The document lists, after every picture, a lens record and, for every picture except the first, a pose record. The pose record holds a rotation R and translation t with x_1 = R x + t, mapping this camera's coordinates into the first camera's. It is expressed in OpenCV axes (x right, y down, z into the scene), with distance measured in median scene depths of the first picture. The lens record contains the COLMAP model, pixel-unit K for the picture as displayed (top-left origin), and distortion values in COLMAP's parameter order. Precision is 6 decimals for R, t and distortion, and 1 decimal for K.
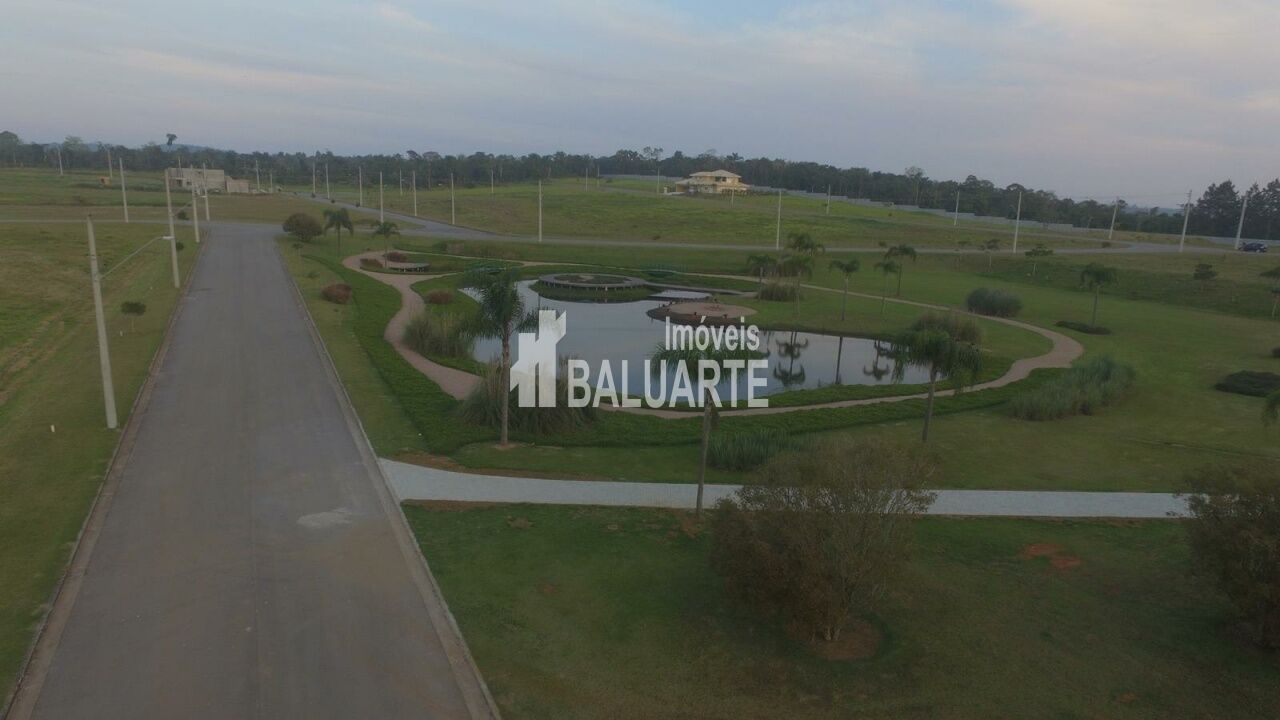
lens RADIAL K [[748.8, 0, 640.0], [0, 748.8, 360.0], [0, 0, 1]] dist [0.001989, 0.002100]
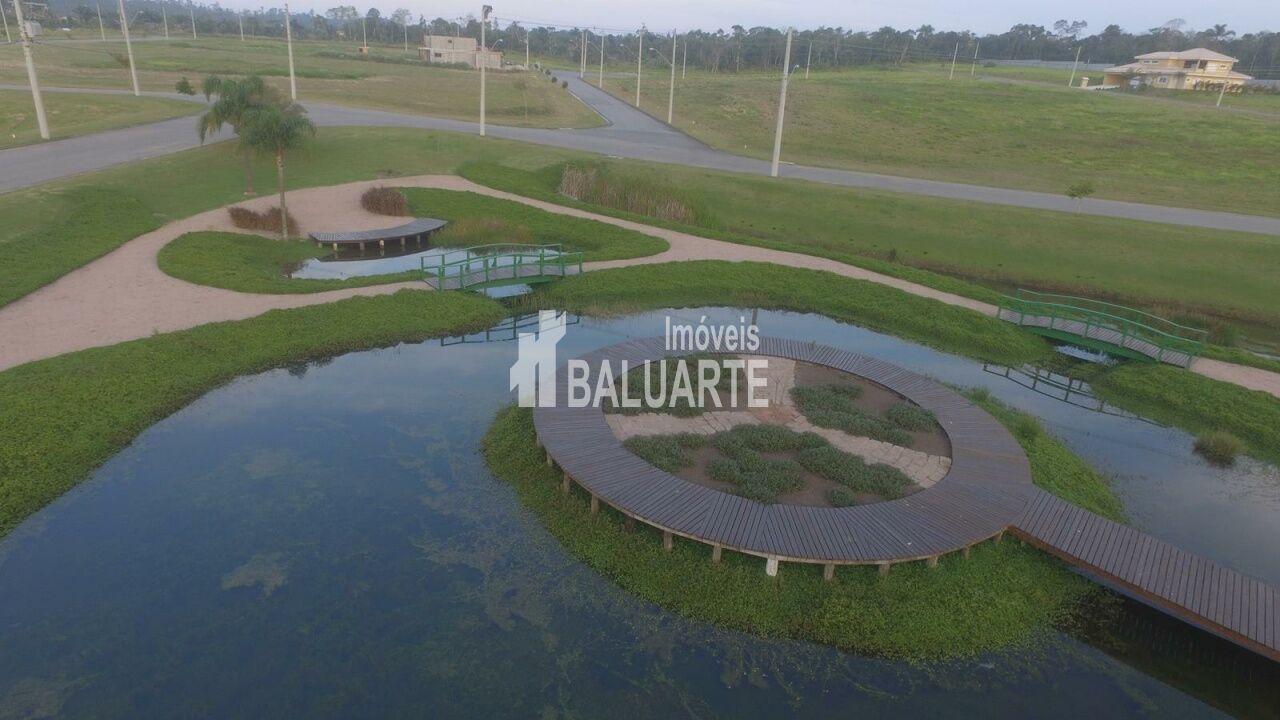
lens RADIAL K [[748.8, 0, 640.0], [0, 748.8, 360.0], [0, 0, 1]] dist [0.001989, 0.002100]
pose [[0.896490, 0.178938, -0.405324, -0.003774], [-0.124507, 0.979699, 0.157123, -0.050189], [0.425211, -0.090394, 0.900569, 0.252948]]
